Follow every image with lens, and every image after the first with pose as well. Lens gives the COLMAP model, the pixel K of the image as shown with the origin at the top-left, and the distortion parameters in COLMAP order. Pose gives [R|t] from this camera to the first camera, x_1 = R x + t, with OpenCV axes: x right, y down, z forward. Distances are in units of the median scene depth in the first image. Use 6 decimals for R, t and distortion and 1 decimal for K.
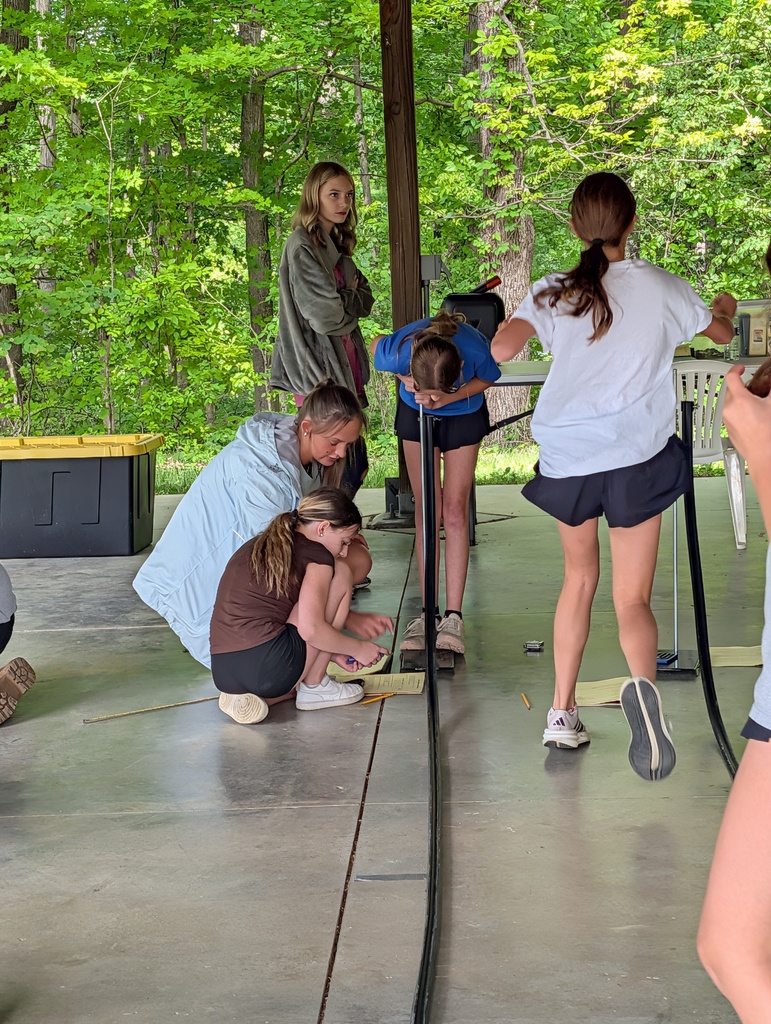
lens RADIAL K [[813.0, 0, 385.7], [0, 813.0, 512.2], [0, 0, 1]] dist [-0.003235, 0.008851]
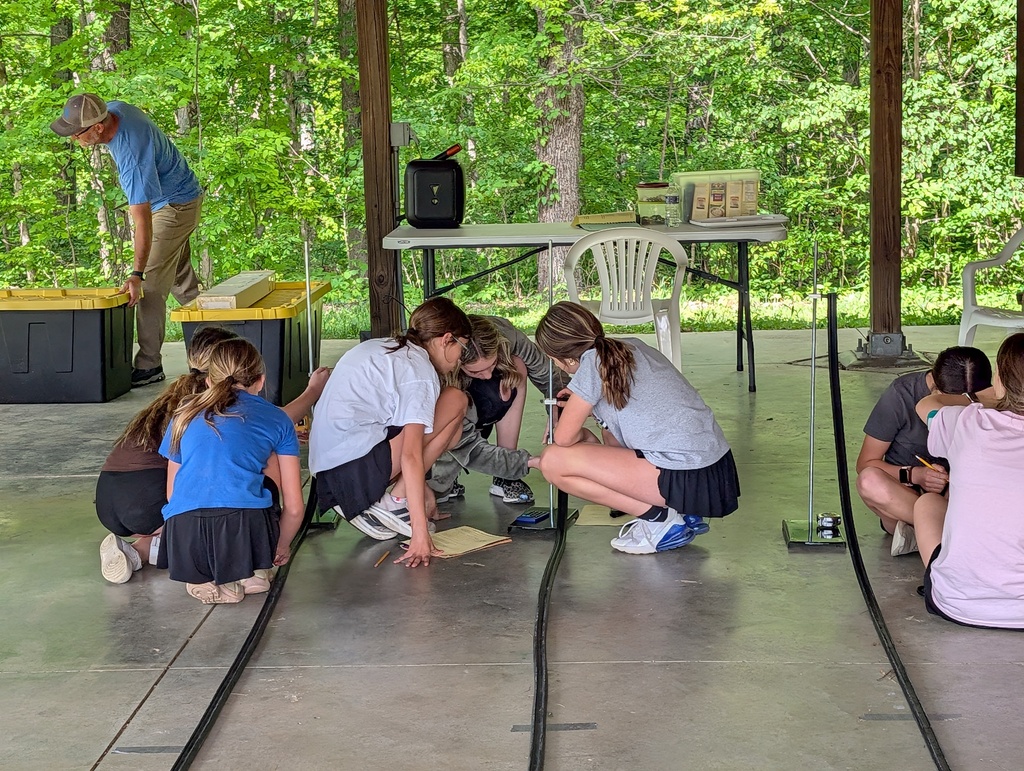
lens RADIAL K [[732.8, 0, 496.7], [0, 732.8, 353.6], [0, 0, 1]] dist [-0.001483, -0.004666]
pose [[0.999857, 0.013743, 0.009853, 0.185223], [-0.013814, 0.999879, 0.007124, -0.024086], [-0.009754, -0.007259, 0.999926, 0.040179]]
